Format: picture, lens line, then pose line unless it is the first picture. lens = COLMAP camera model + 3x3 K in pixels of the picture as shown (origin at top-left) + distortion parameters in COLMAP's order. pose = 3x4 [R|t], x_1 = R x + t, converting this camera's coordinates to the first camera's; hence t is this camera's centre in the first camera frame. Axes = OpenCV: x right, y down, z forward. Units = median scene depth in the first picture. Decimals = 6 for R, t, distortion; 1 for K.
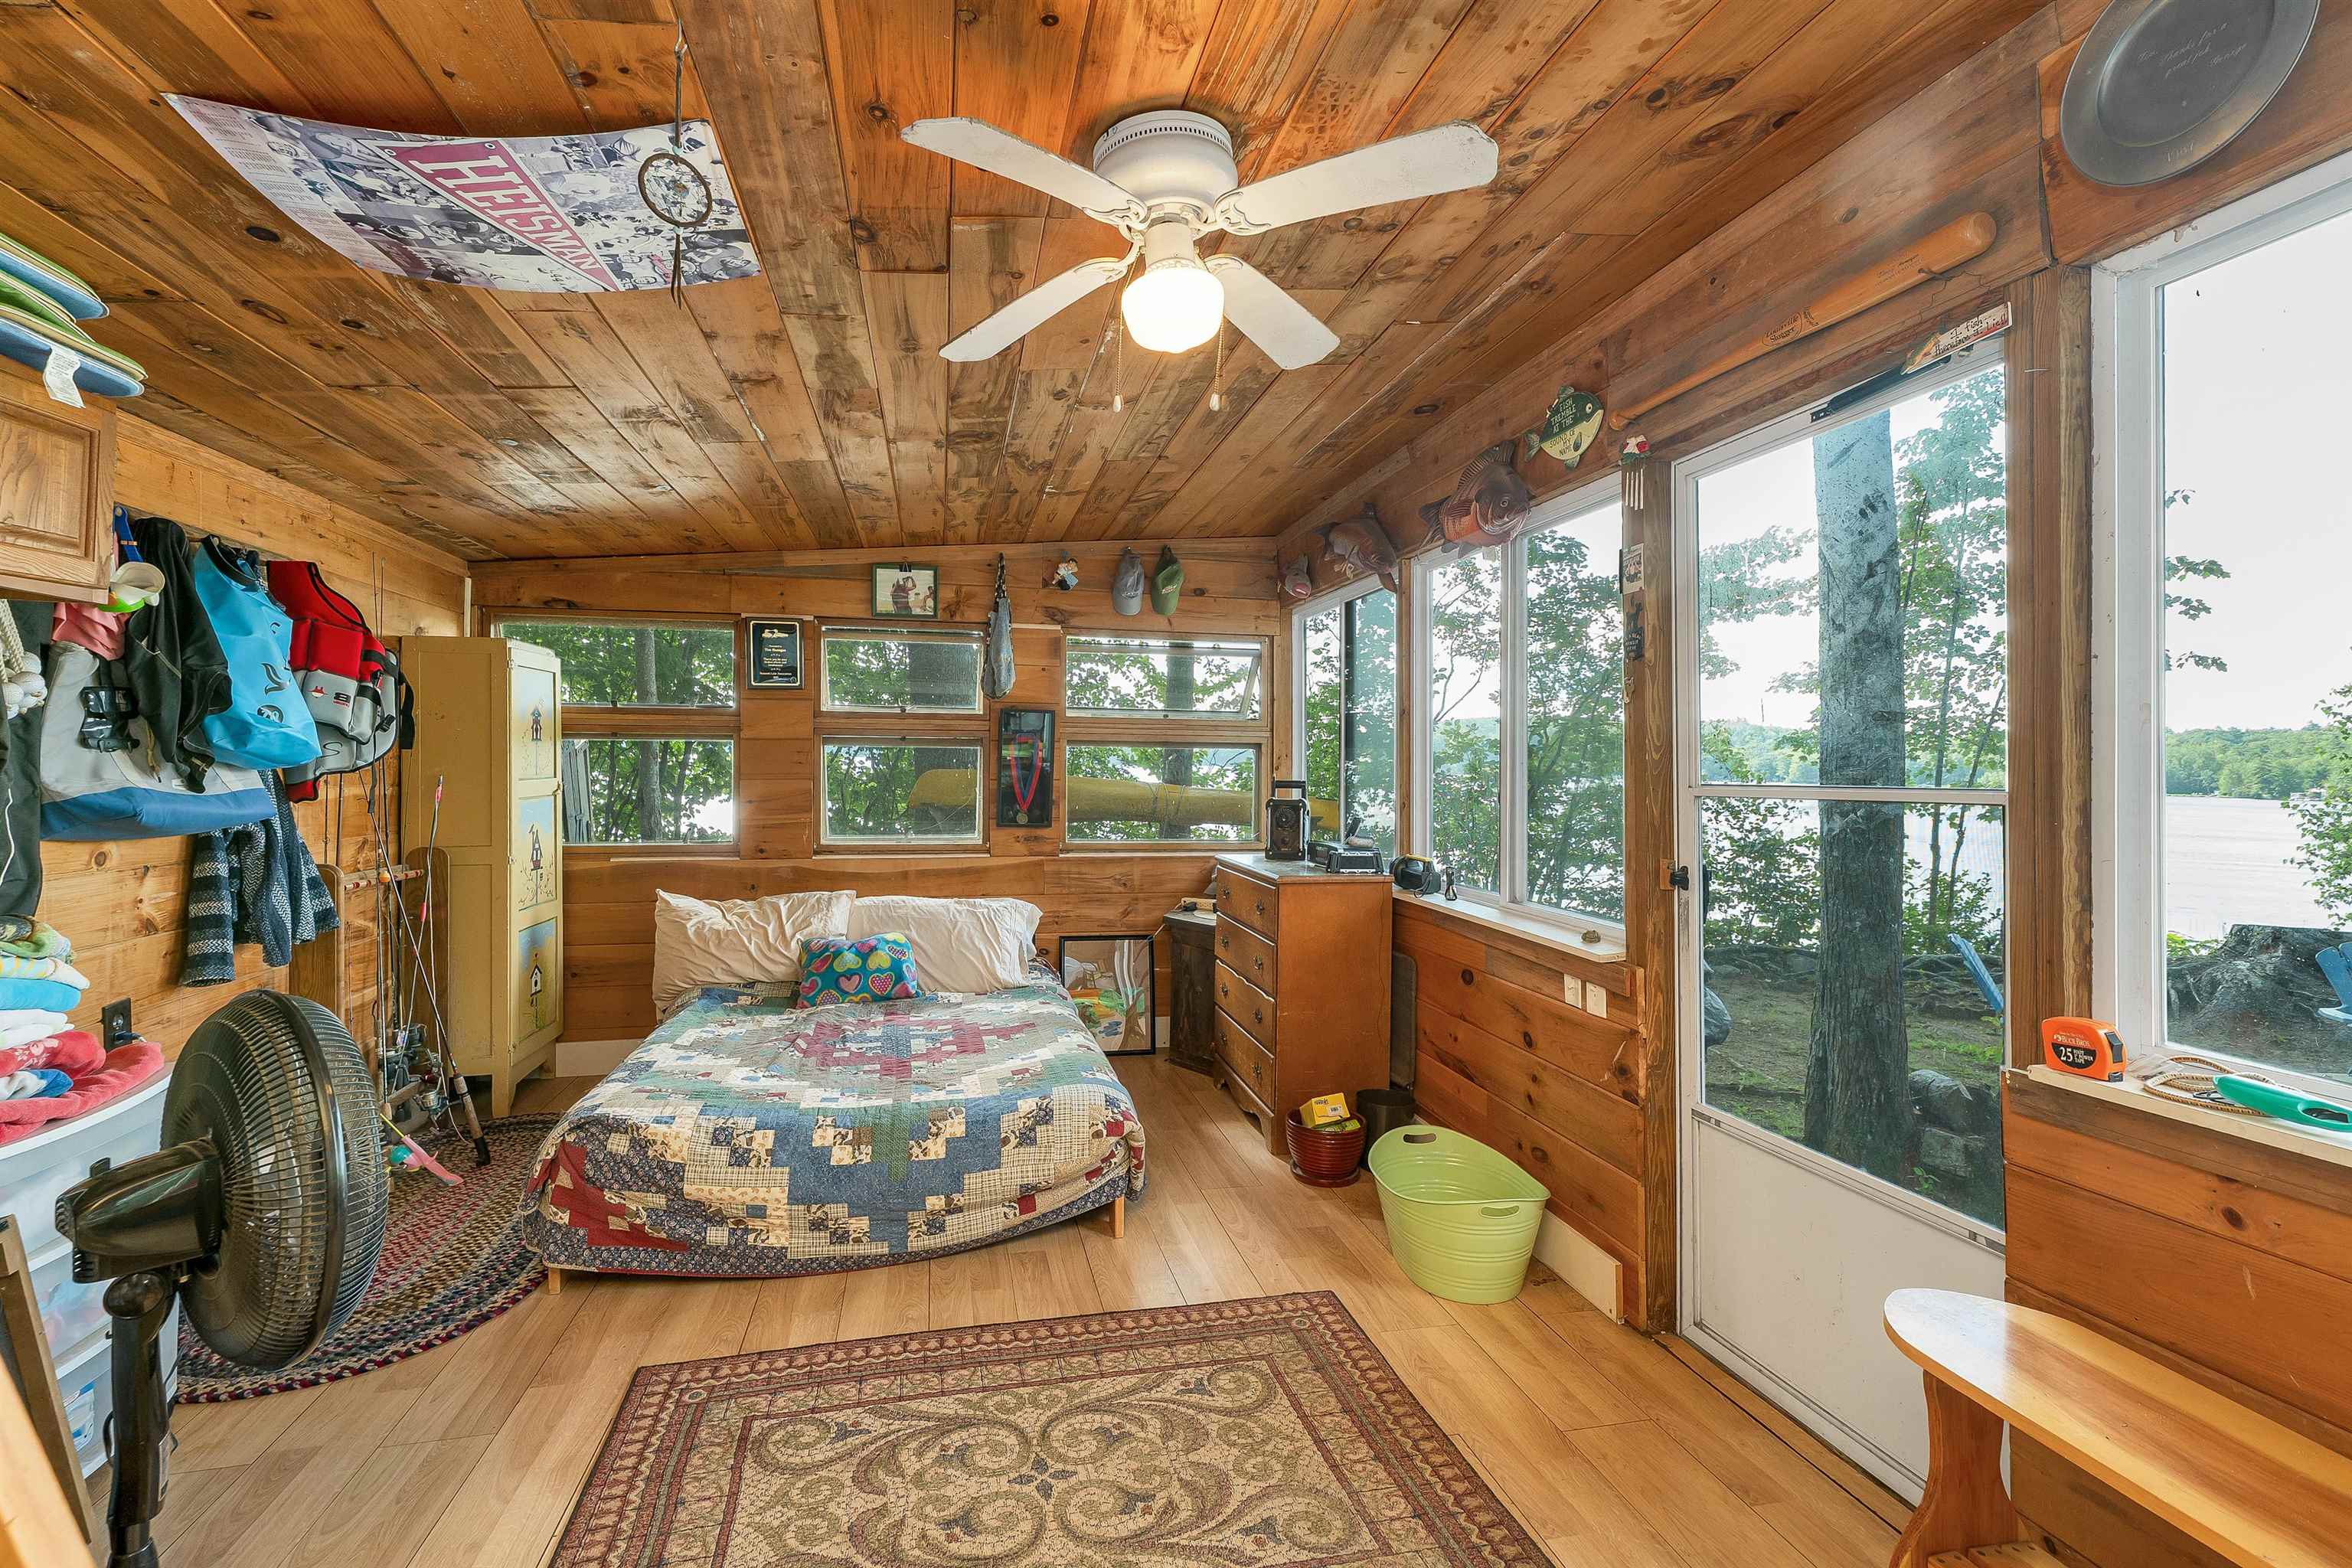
lens RADIAL K [[993.6, 0, 1077.7], [0, 993.6, 758.9], [0, 0, 1]] dist [0.002589, -0.000575]
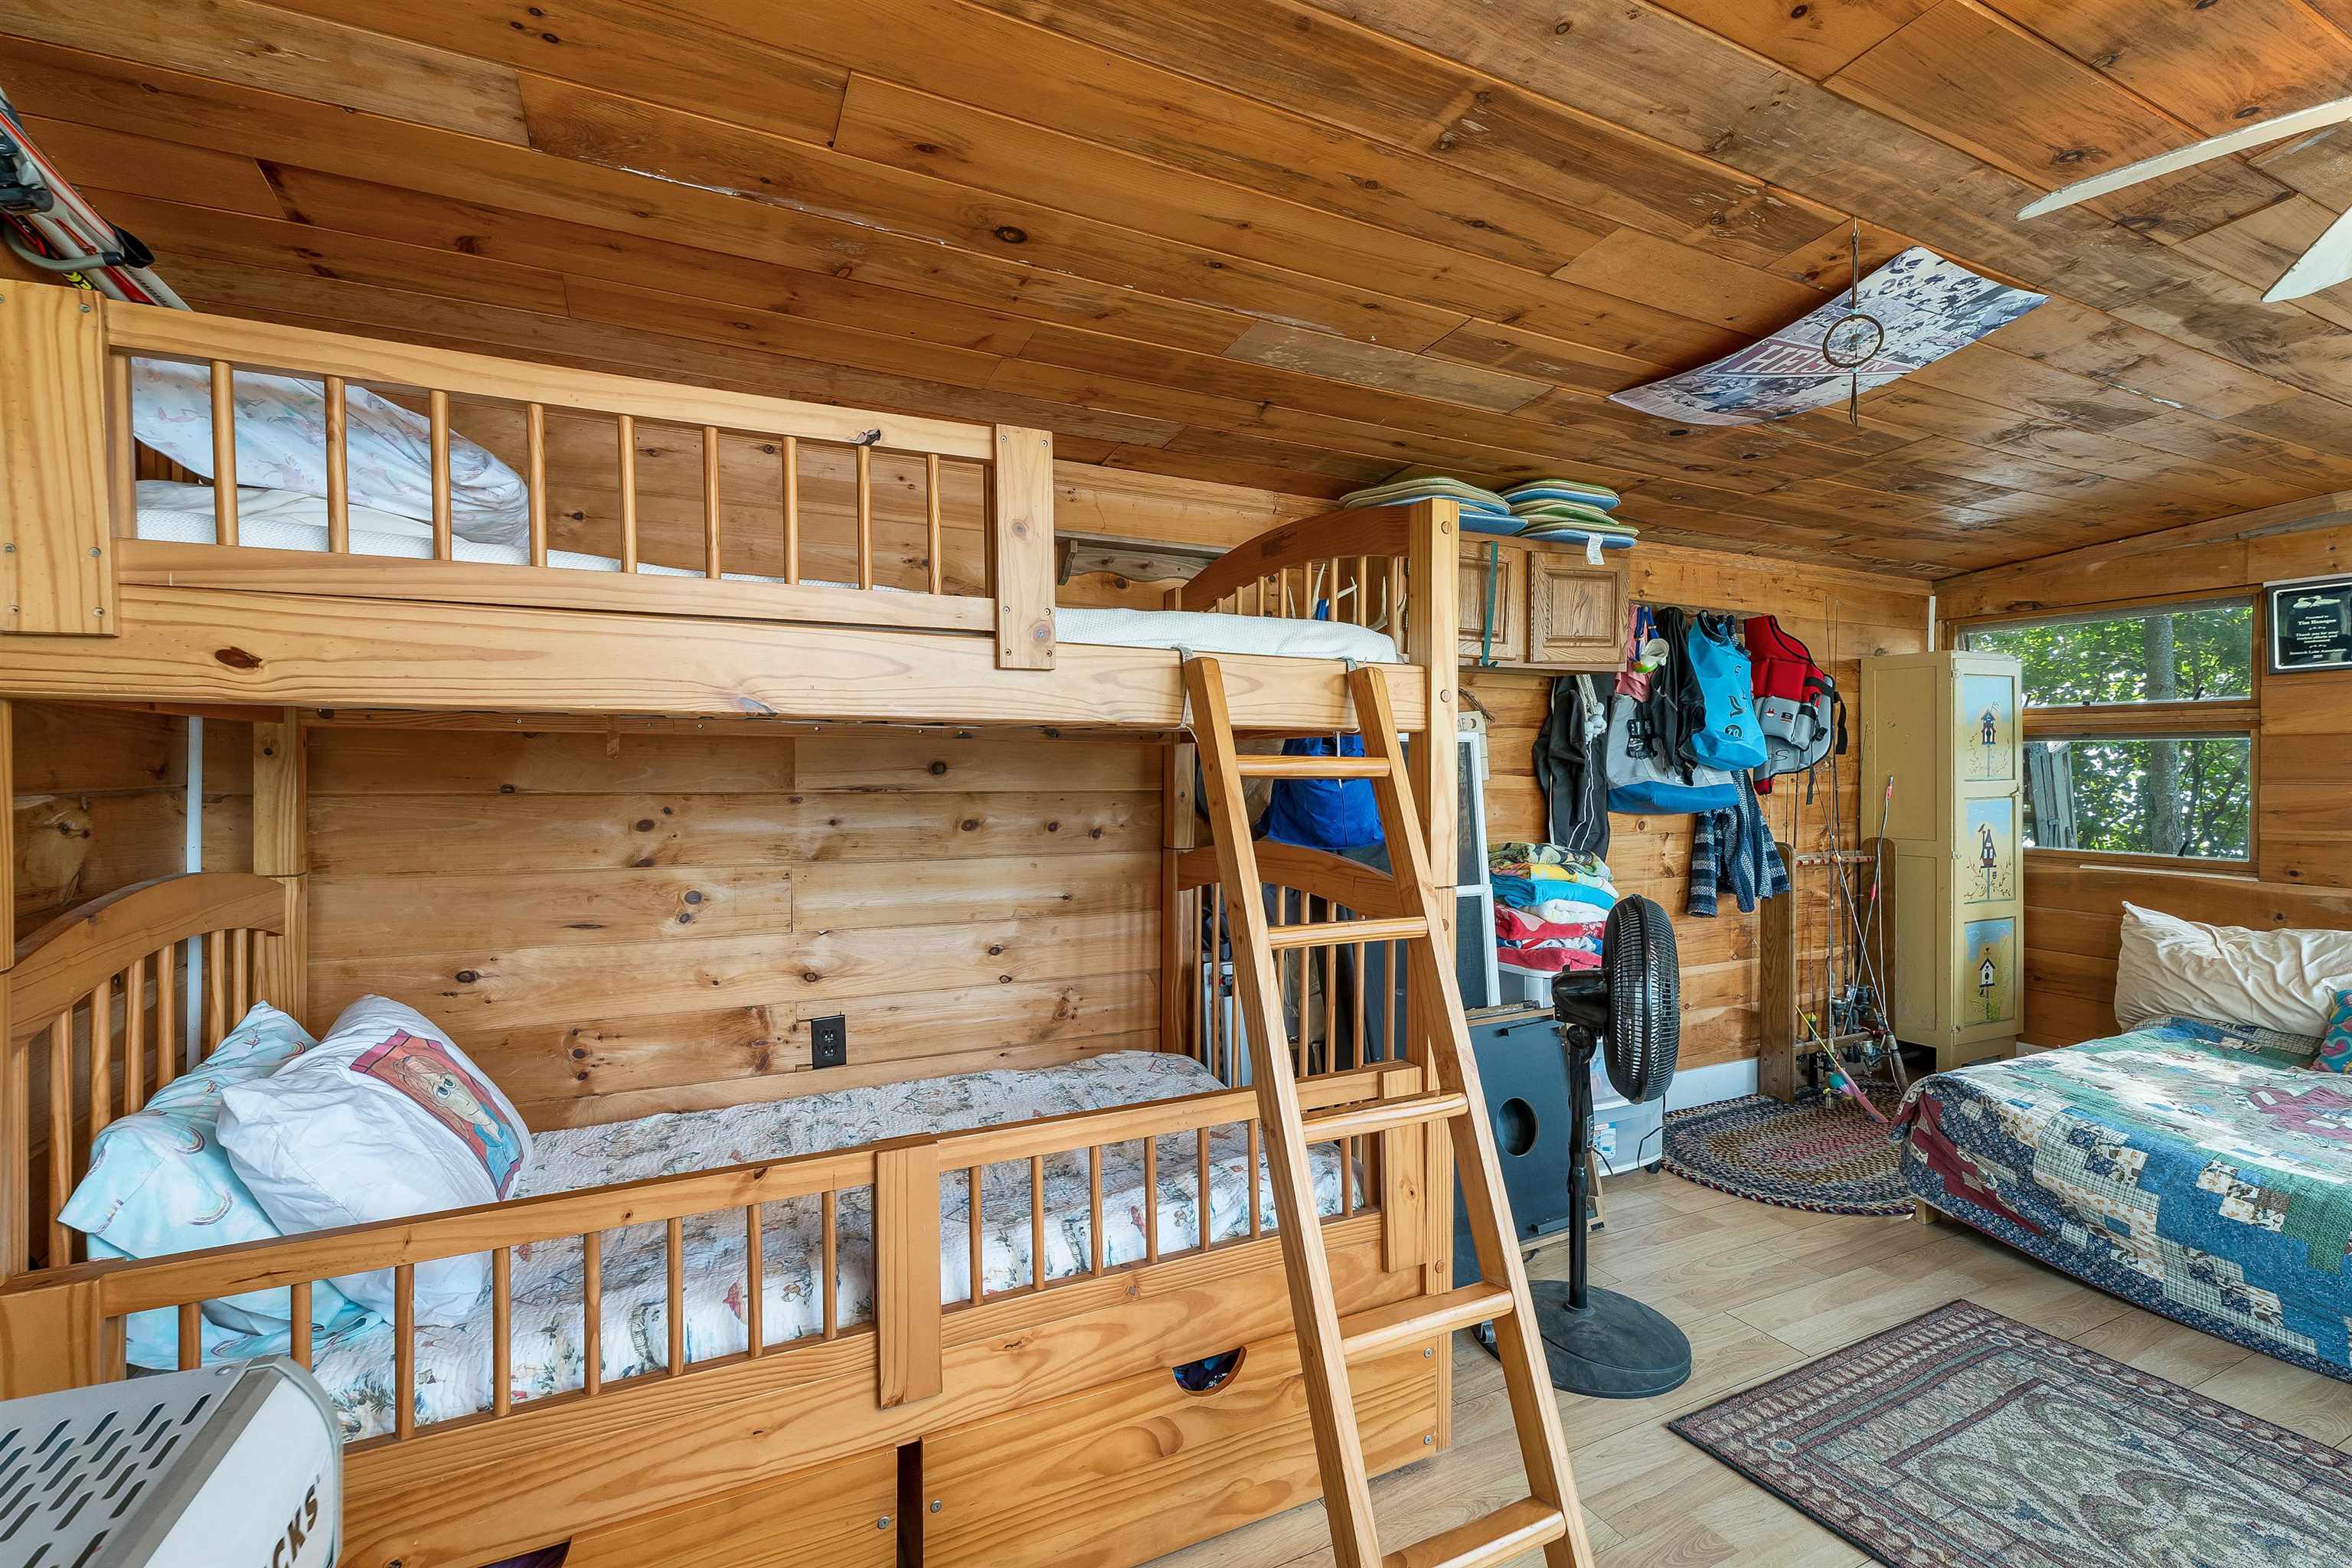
lens RADIAL K [[993.6, 0, 1170.6], [0, 993.6, 796.0], [0, 0, 1]] dist [0.002589, -0.000575]
pose [[0.245555, 0.027700, -0.968987, 0.376732], [0.005774, 0.999532, 0.030037, 0.000045], [0.969366, -0.012970, 0.245280, -0.128463]]
